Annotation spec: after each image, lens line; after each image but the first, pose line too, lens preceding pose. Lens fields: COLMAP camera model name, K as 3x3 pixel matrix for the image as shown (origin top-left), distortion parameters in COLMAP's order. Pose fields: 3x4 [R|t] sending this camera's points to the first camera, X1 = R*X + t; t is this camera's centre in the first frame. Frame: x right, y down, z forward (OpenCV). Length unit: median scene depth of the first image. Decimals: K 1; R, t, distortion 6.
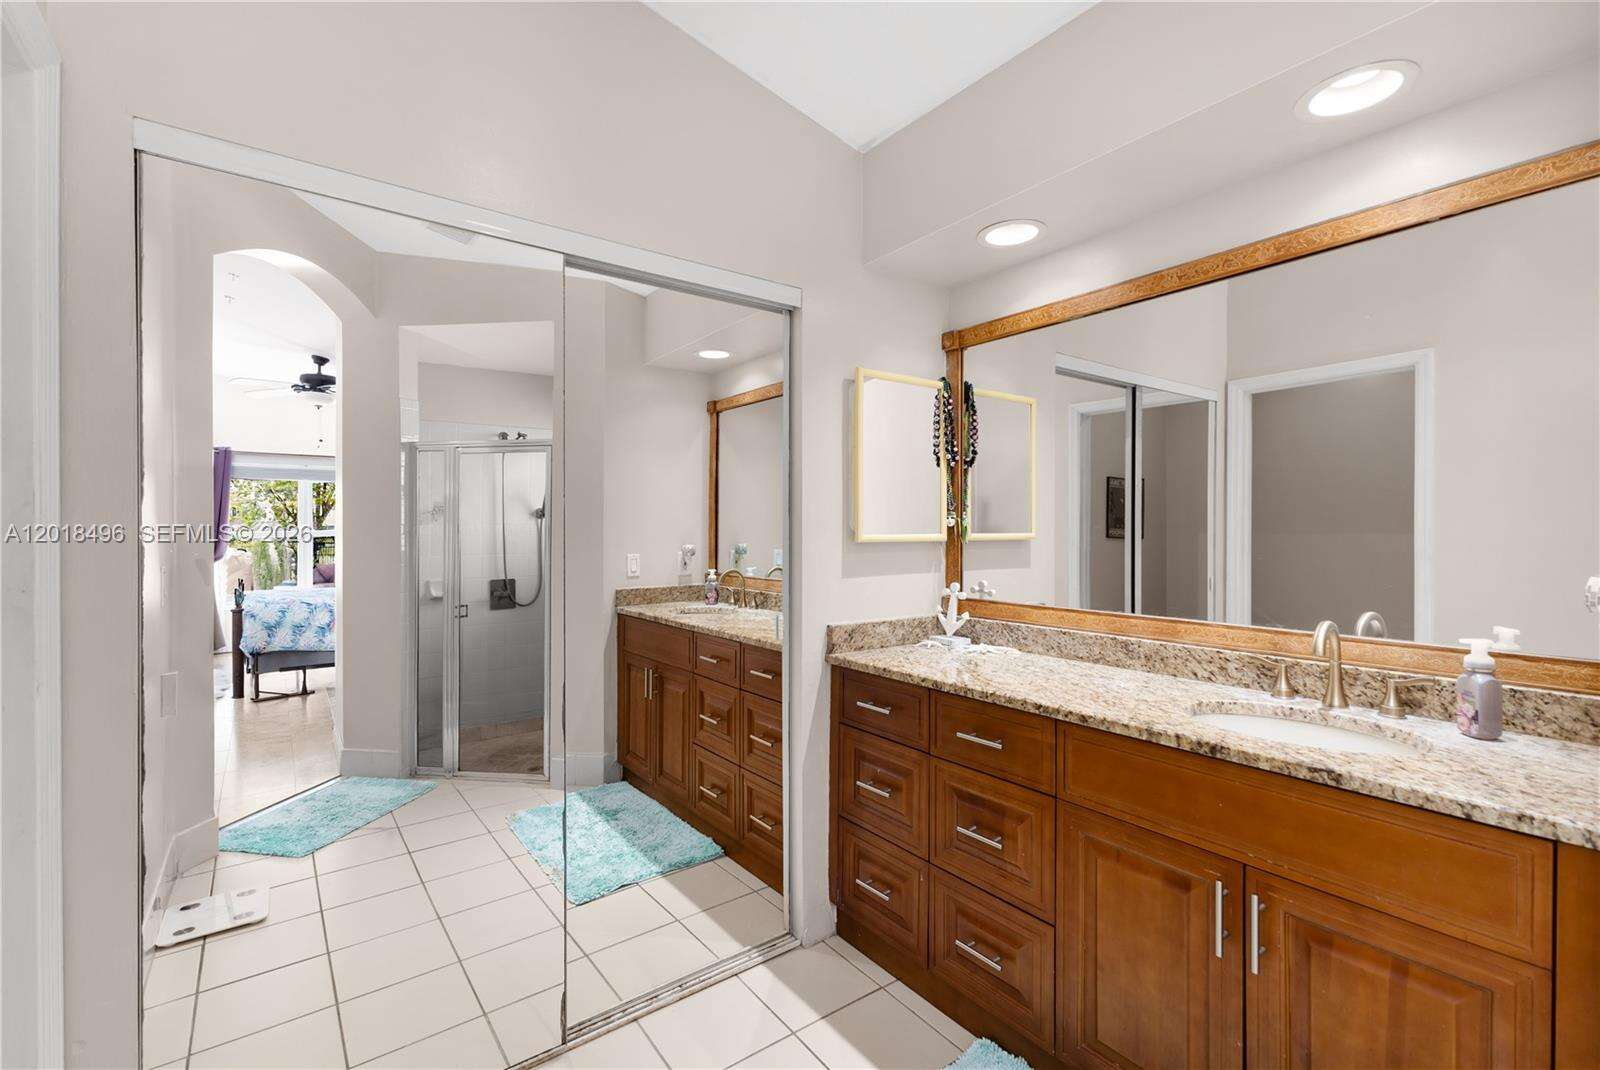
lens RADIAL K [[704.0, 0, 804.0], [0, 704.0, 535.5], [0, 0, 1]] dist [0.009751, -0.000519]
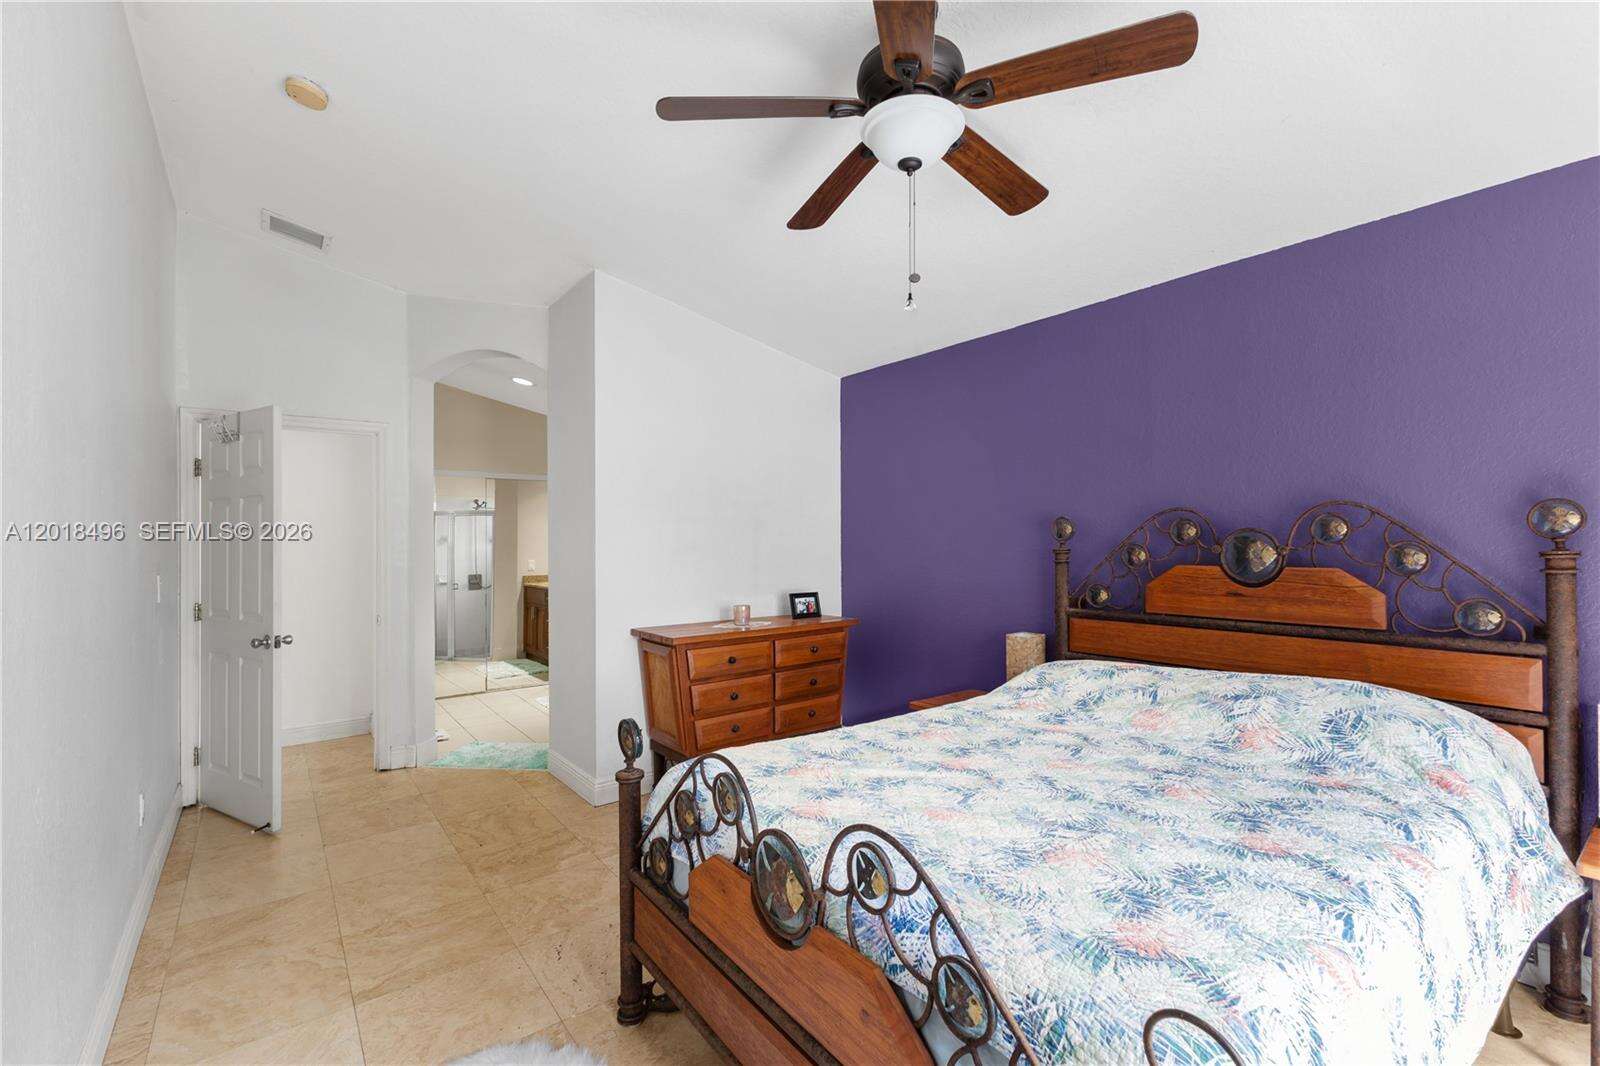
lens RADIAL K [[704.0, 0, 796.5], [0, 704.0, 532.2], [0, 0, 1]] dist [0.009751, -0.000519]
pose [[0.999768, -0.020439, 0.006749, 0.546058], [0.020530, 0.999695, -0.013703, -0.013528], [-0.006467, 0.013839, 0.999883, -1.161044]]
